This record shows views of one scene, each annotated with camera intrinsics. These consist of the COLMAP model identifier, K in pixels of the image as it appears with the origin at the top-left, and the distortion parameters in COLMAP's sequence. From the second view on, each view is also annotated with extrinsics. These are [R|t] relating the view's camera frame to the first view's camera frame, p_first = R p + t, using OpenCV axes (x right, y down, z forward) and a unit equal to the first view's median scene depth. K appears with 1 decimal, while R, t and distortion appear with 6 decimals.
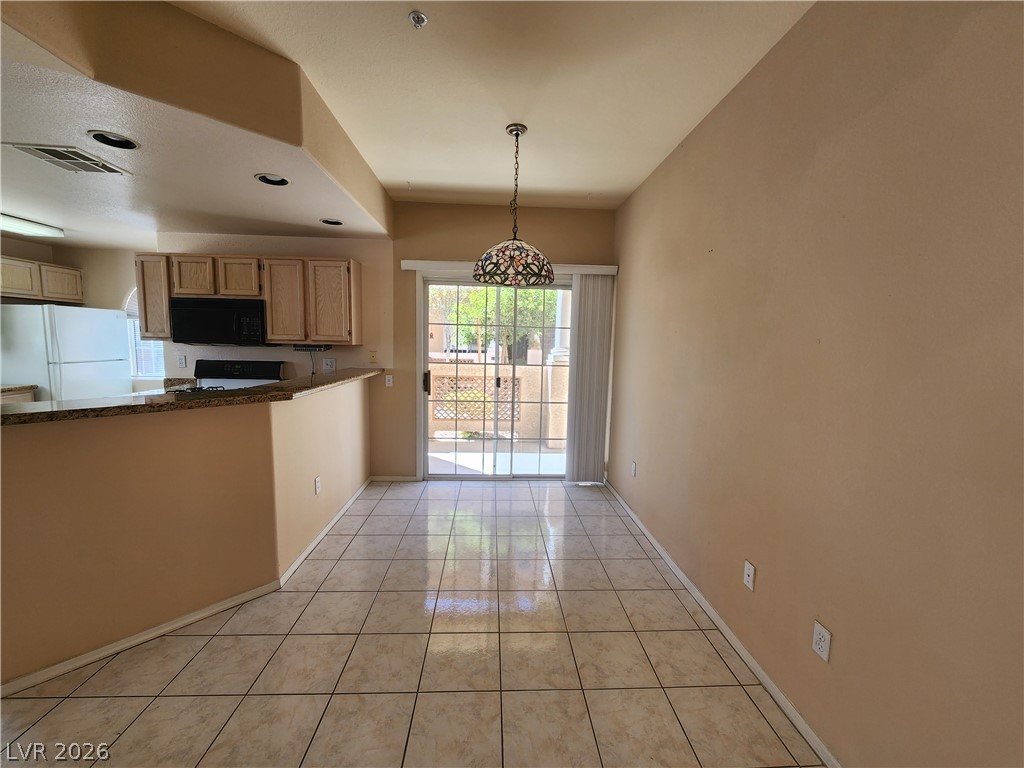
lens RADIAL K [[417.3, 0, 512.4], [0, 417.3, 384.6], [0, 0, 1]] dist [-0.001320, 0.000046]
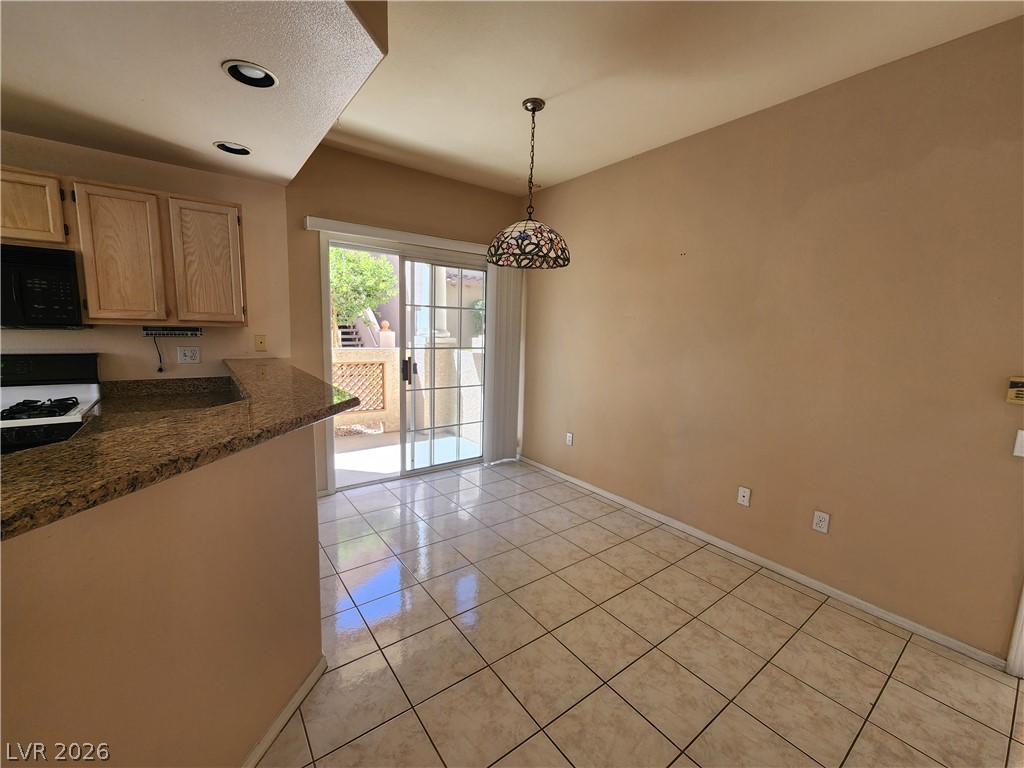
lens RADIAL K [[417.3, 0, 512.4], [0, 417.3, 384.6], [0, 0, 1]] dist [-0.001320, 0.000046]
pose [[0.827405, -0.074111, 0.556695, -0.427472], [0.047554, 0.996940, 0.062042, -0.019904], [-0.559589, -0.024861, 0.828397, 0.149425]]
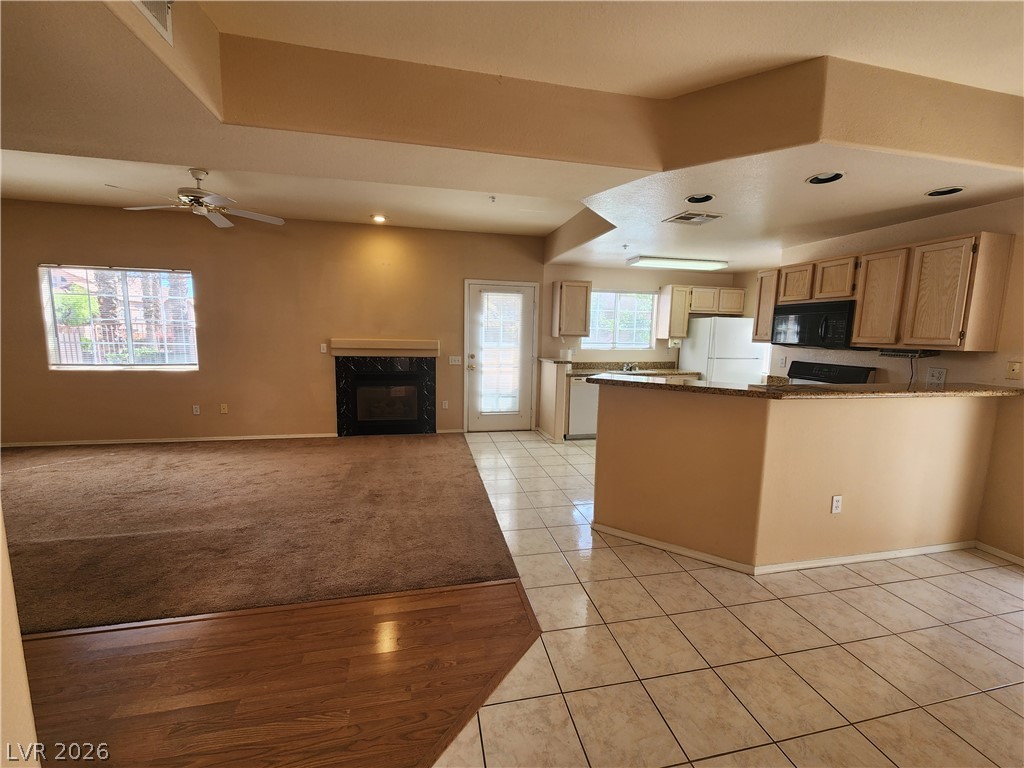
lens RADIAL K [[417.3, 0, 512.4], [0, 417.3, 384.6], [0, 0, 1]] dist [-0.001320, 0.000046]
pose [[0.160607, 0.107427, -0.981155, 0.216449], [-0.122149, 0.988581, 0.088245, -0.005301], [0.979431, 0.105674, 0.171896, 0.110669]]
